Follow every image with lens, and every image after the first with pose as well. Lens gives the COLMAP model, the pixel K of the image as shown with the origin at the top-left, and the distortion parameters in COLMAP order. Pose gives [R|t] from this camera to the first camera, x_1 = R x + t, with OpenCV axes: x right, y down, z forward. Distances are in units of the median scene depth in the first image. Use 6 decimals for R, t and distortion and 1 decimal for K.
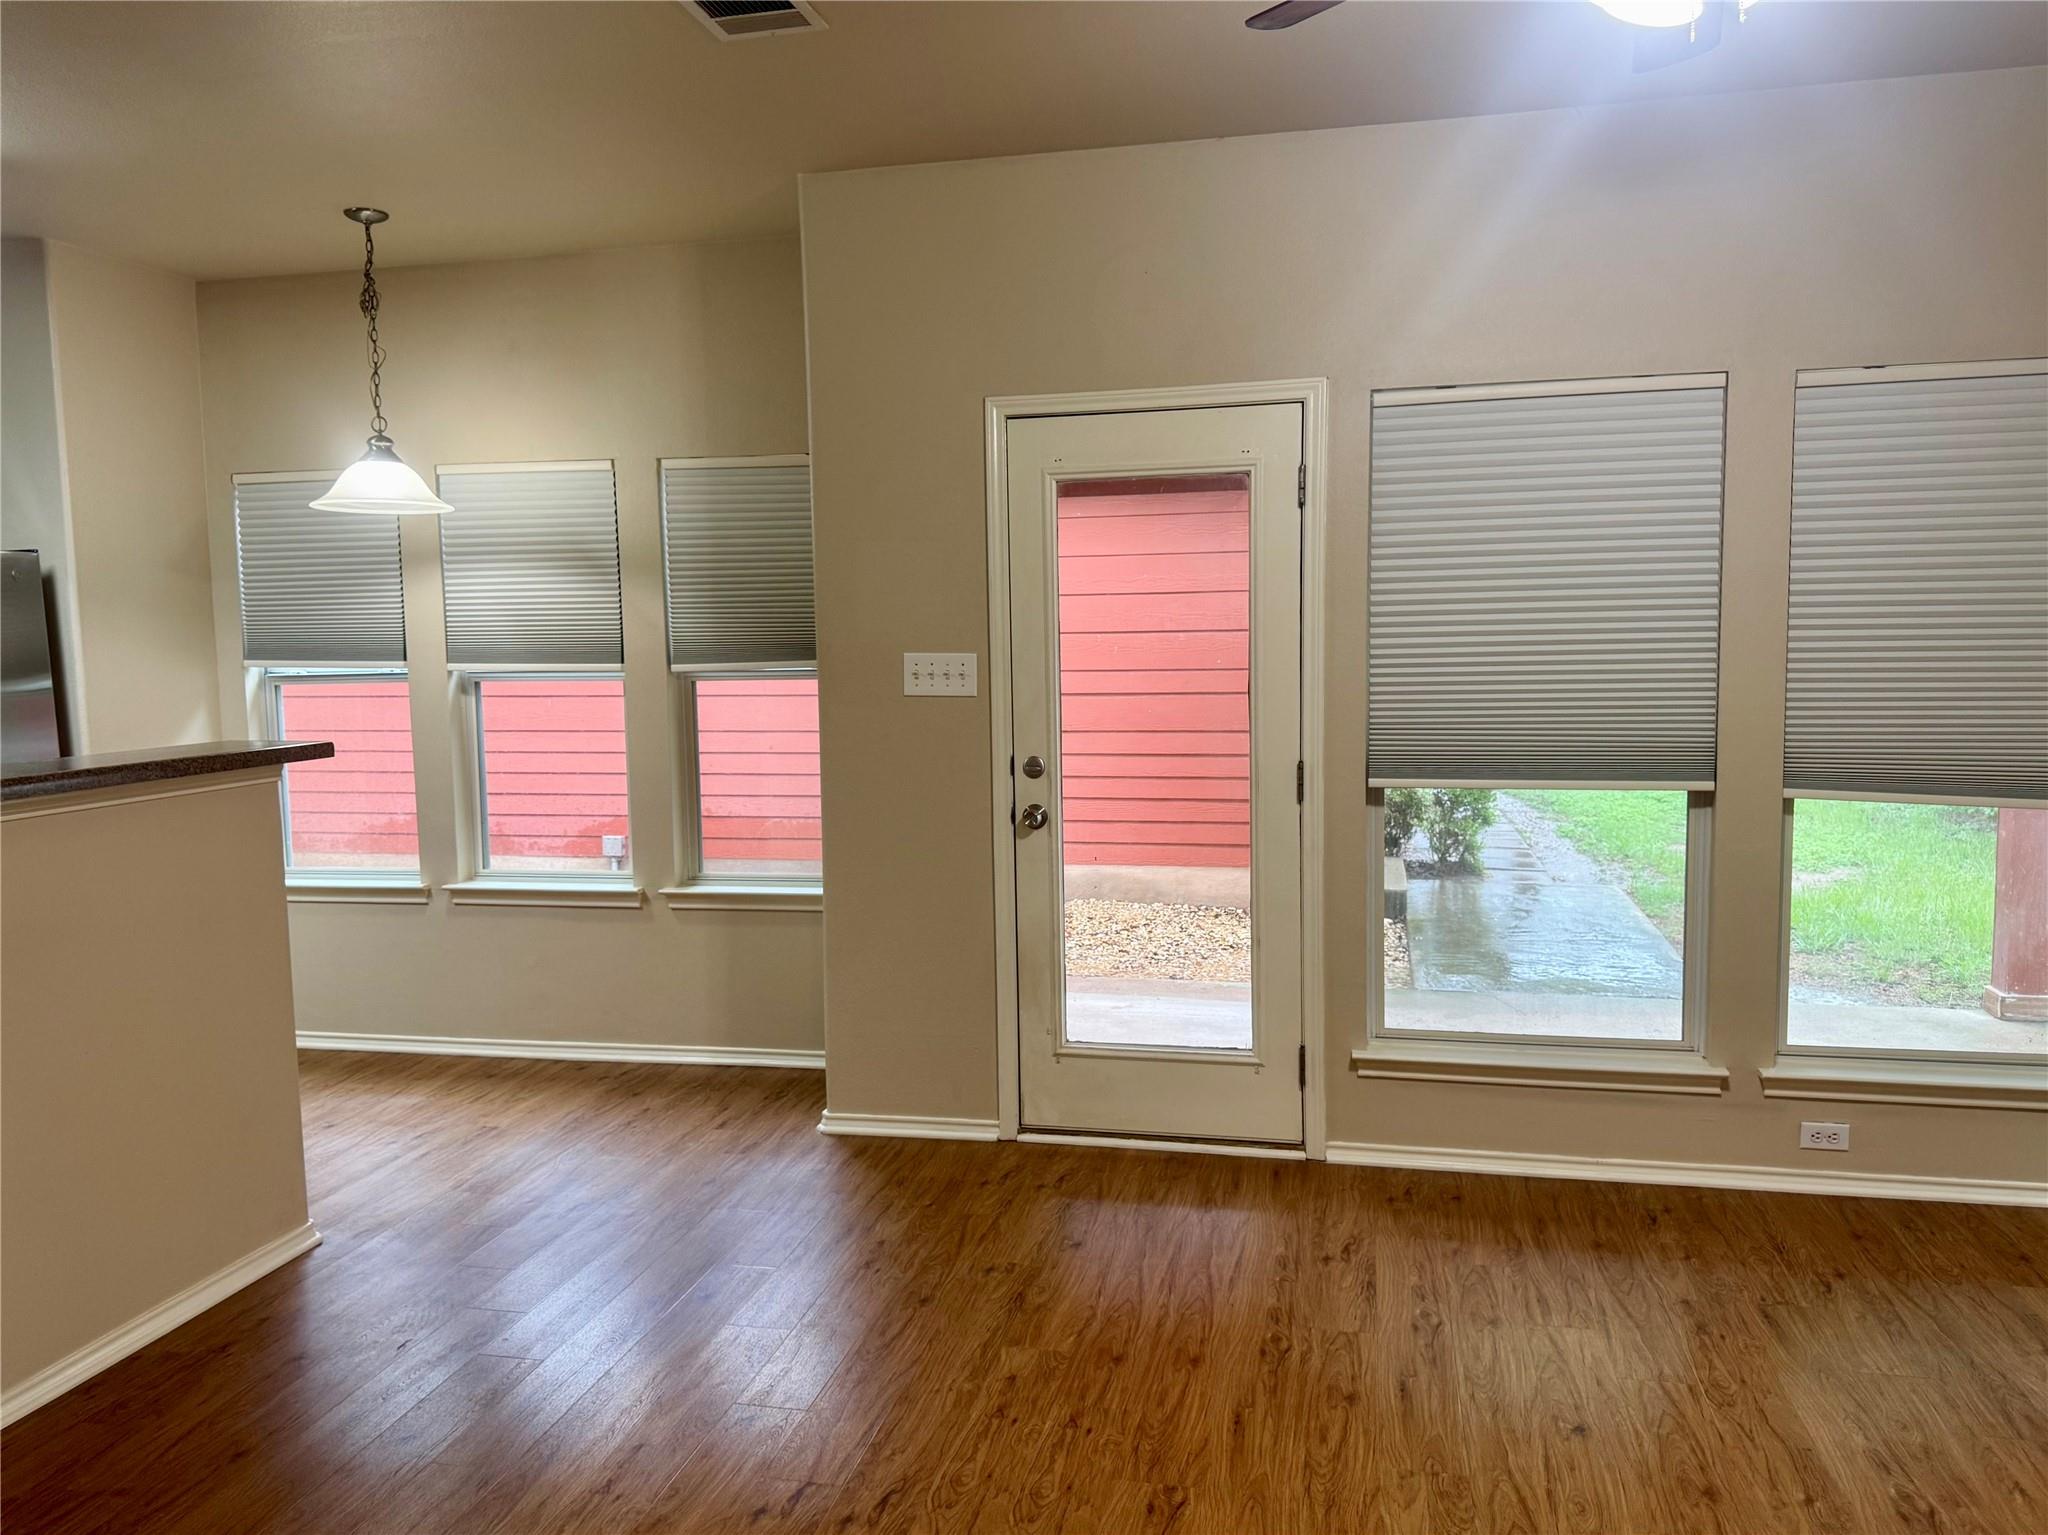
lens RADIAL K [[1488.7, 0, 1024.0], [0, 1488.7, 767.5], [0, 0, 1]] dist [0.112524, -0.180230]
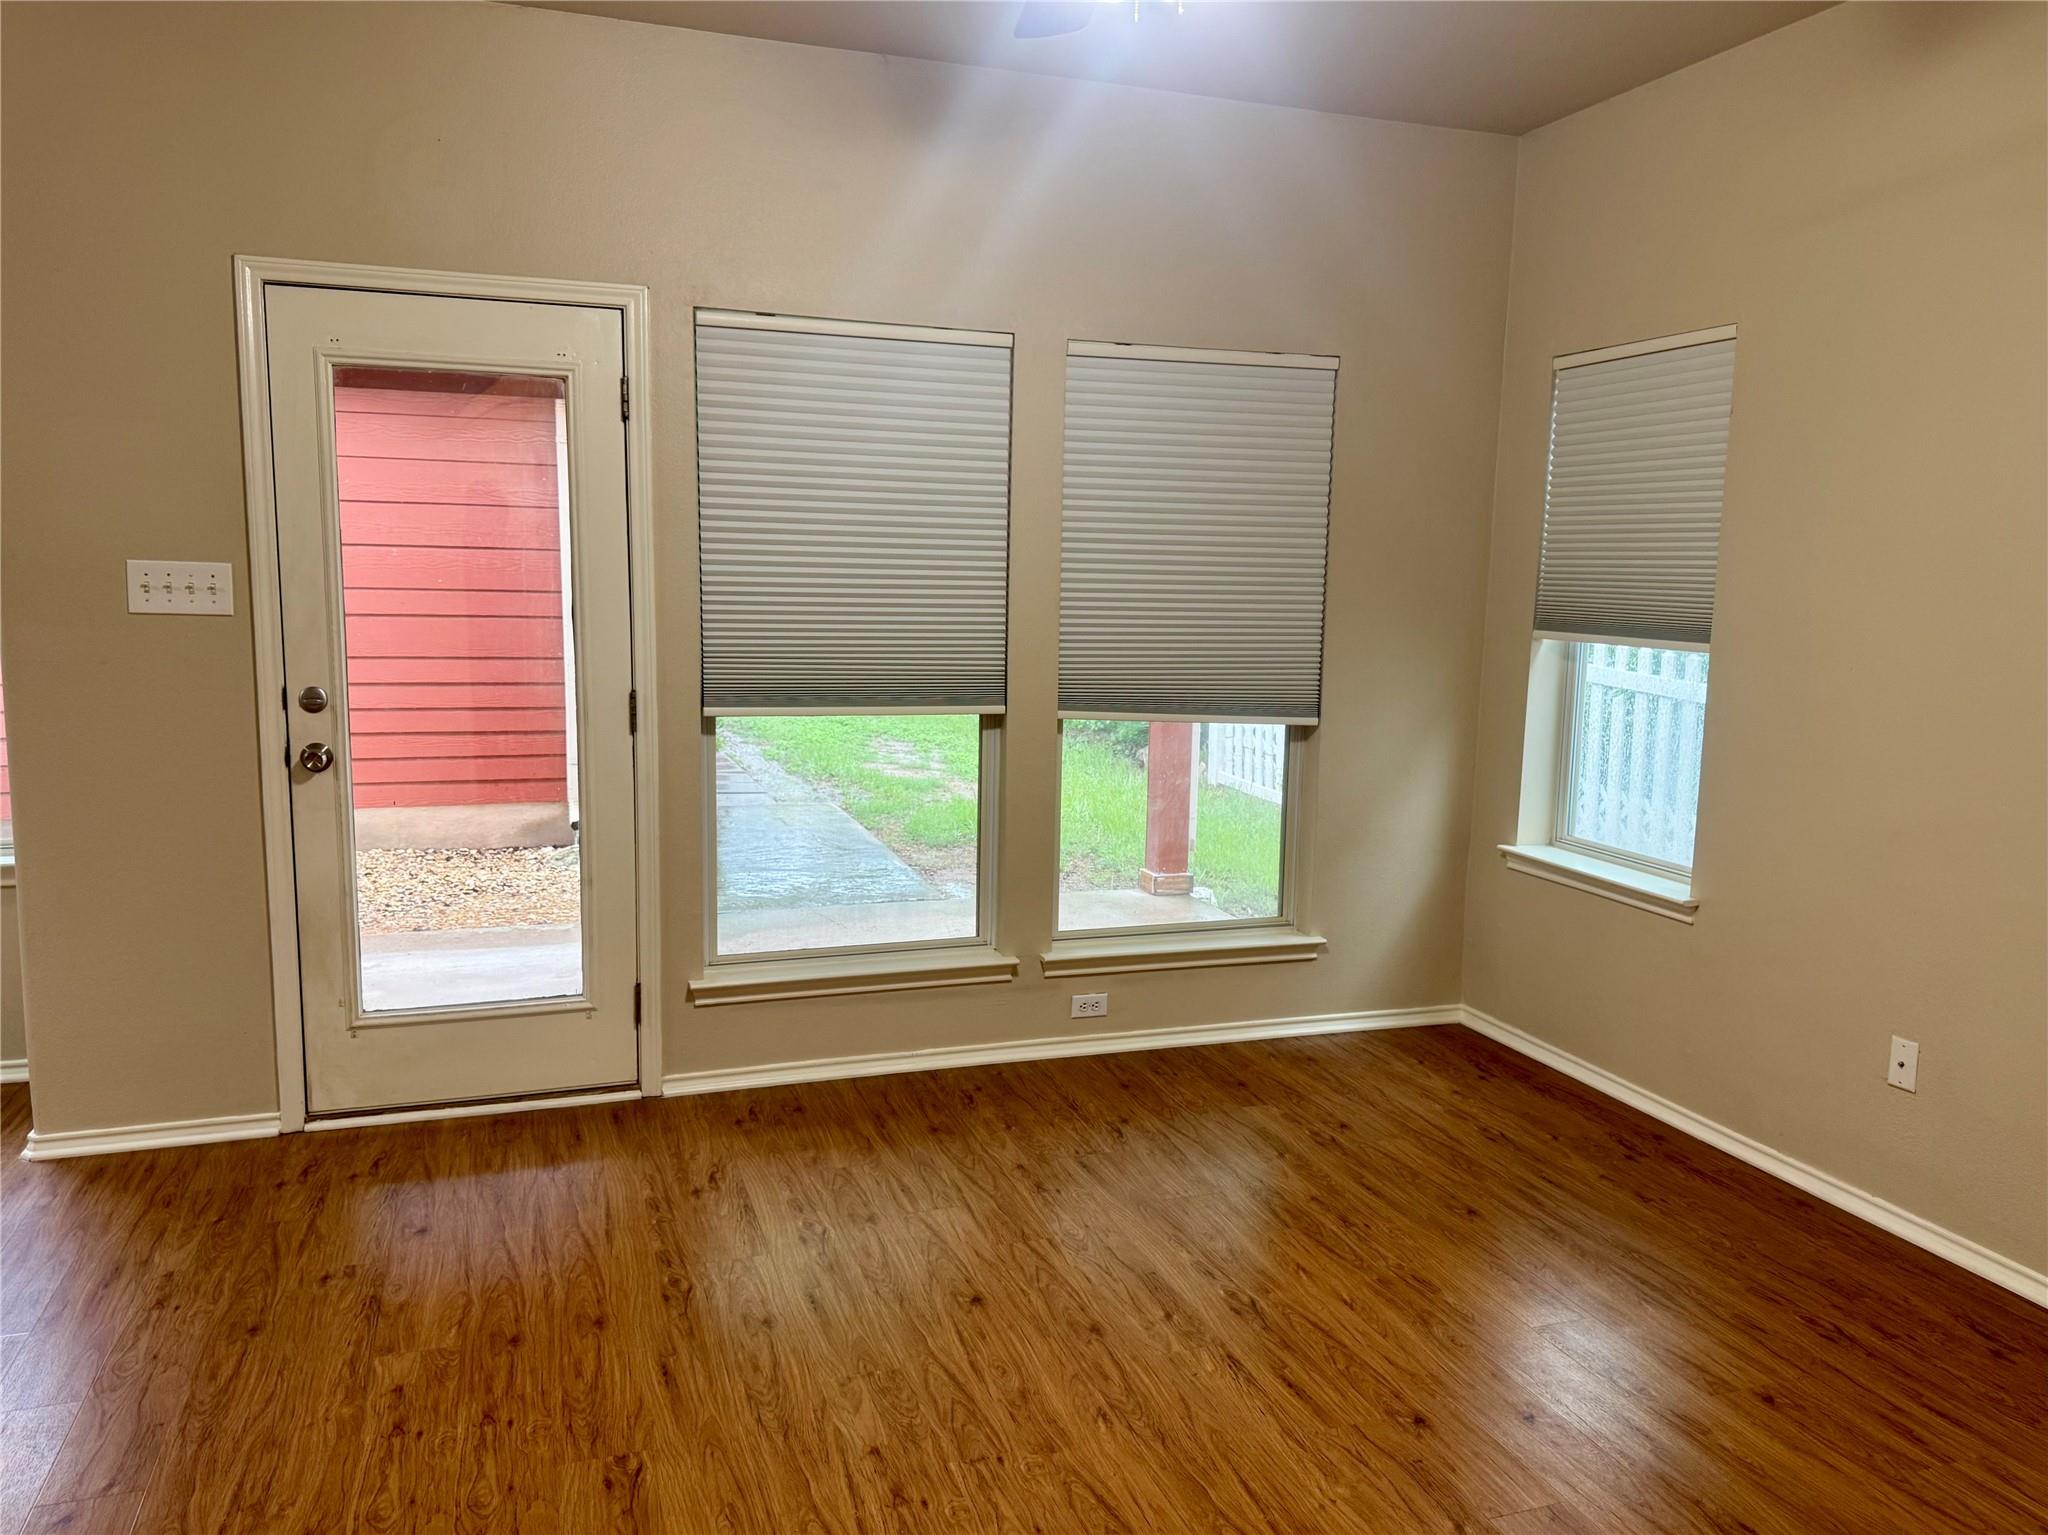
lens RADIAL K [[1488.7, 0, 1024.0], [0, 1488.7, 767.5], [0, 0, 1]] dist [0.112524, -0.180230]
pose [[0.852675, -0.038423, 0.521027, -0.105098], [0.013187, 0.998557, 0.052056, -0.001165], [-0.522275, -0.037516, 0.851951, 0.047567]]
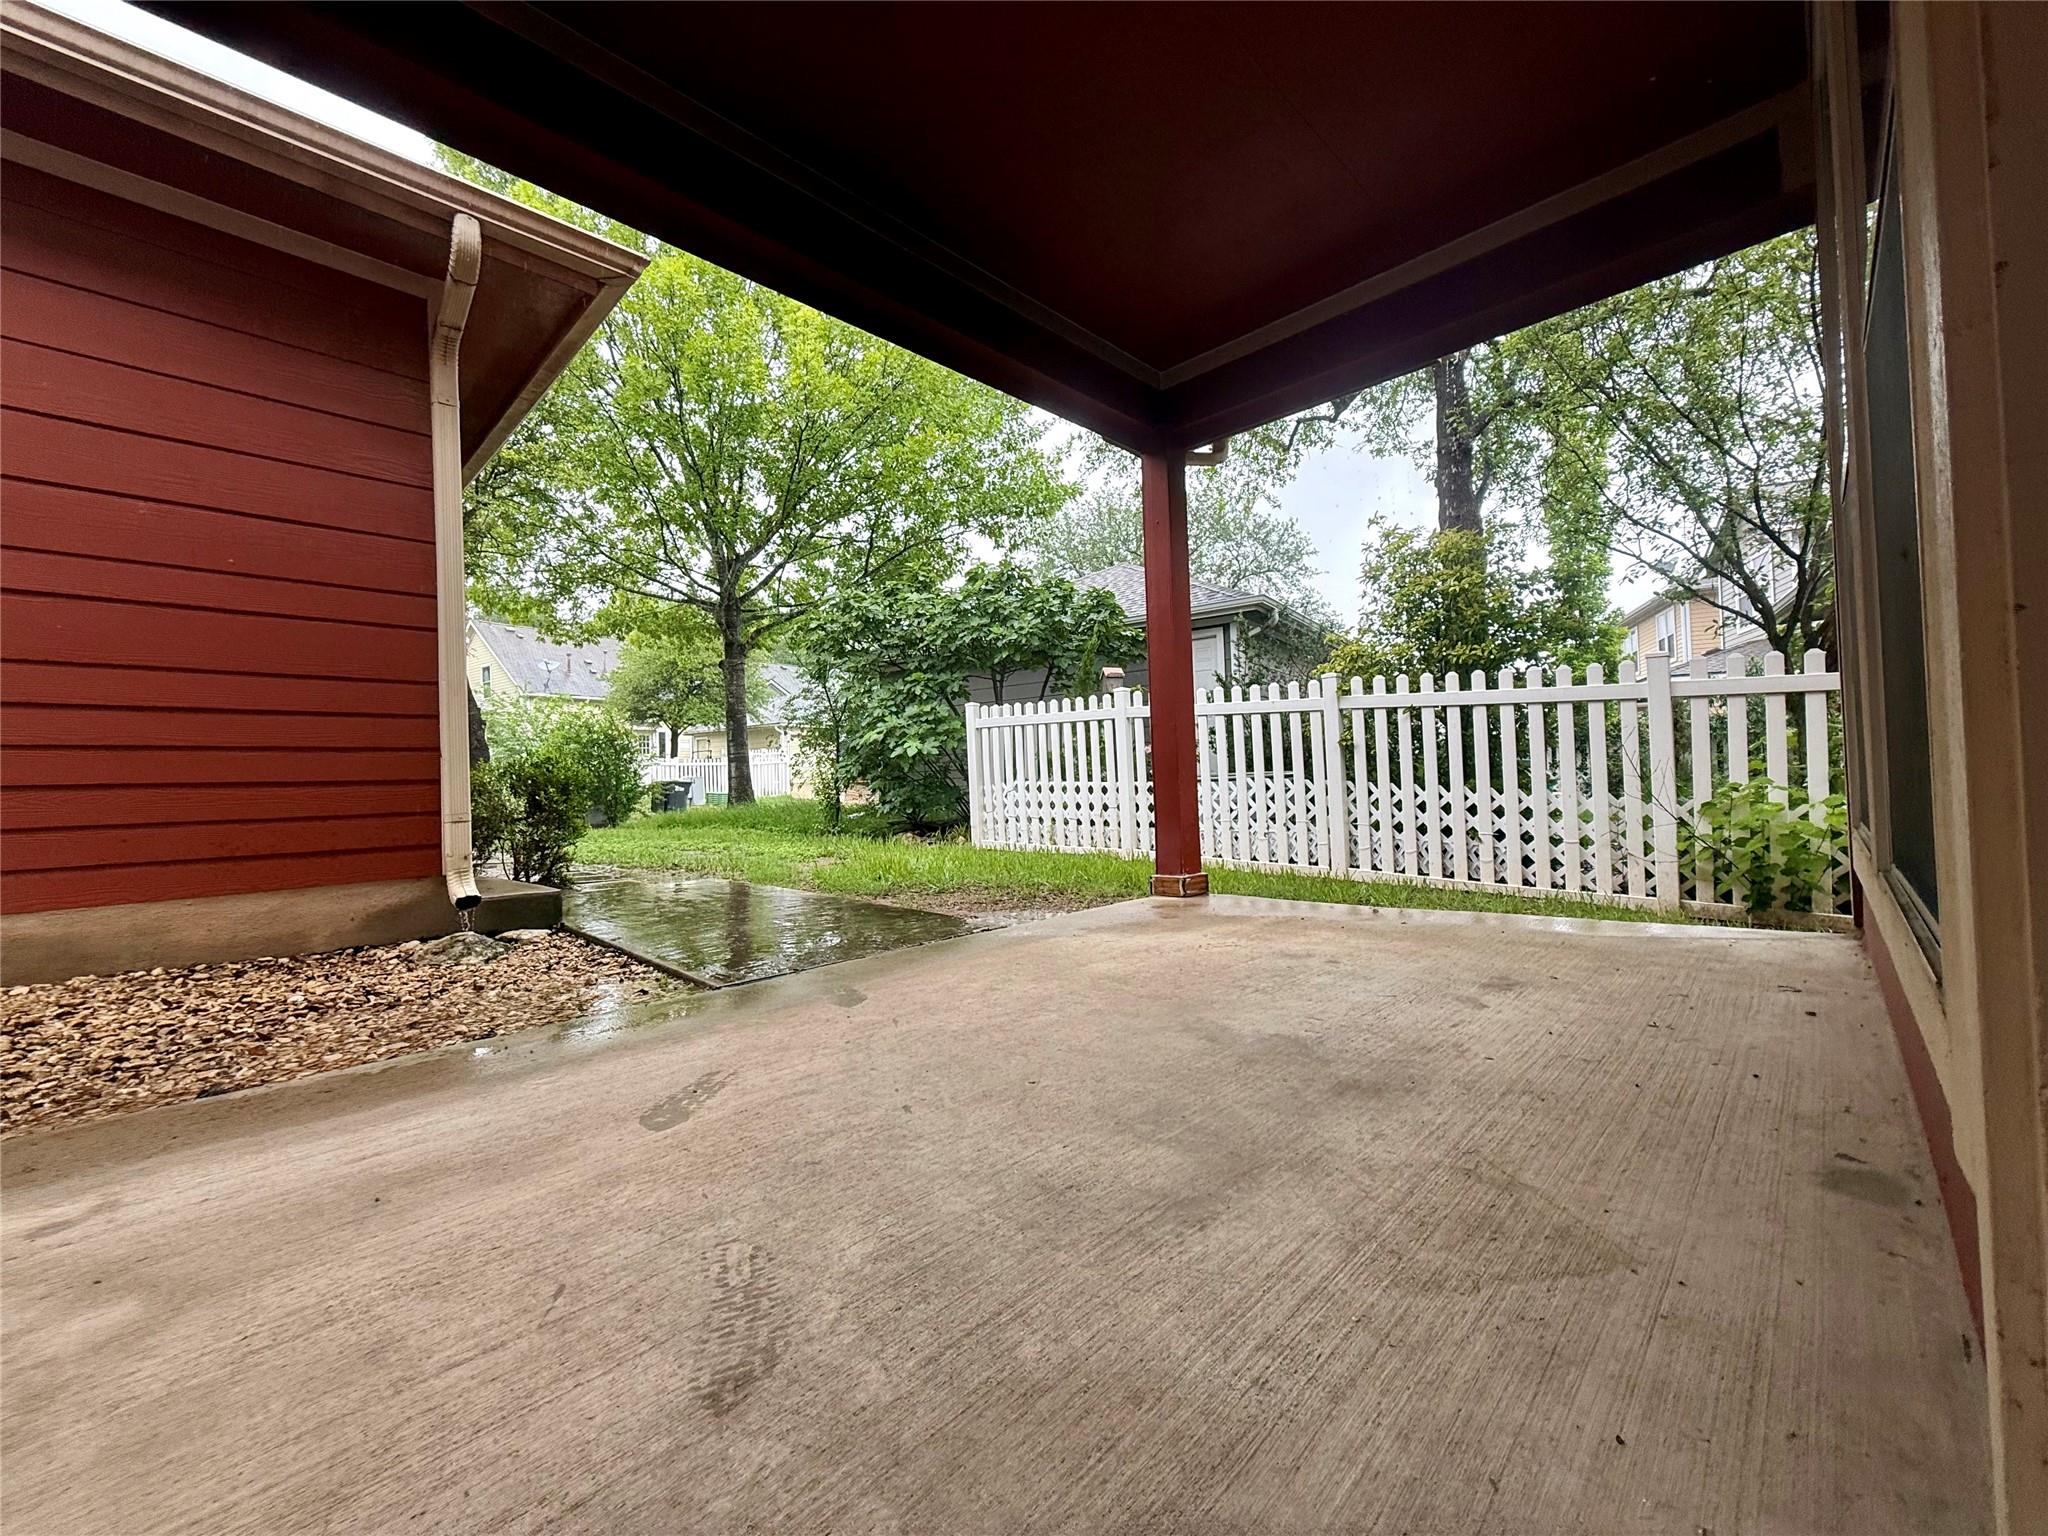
lens RADIAL K [[812.1, 0, 1009.7], [0, 812.1, 772.8], [0, 0, 1]] dist [0.000325, -0.000195]
pose [[0.532039, 0.010771, 0.846651, 0.038229], [0.101827, 0.991848, -0.076607, 0.157904], [-0.840575, 0.126969, 0.526605, 1.166792]]
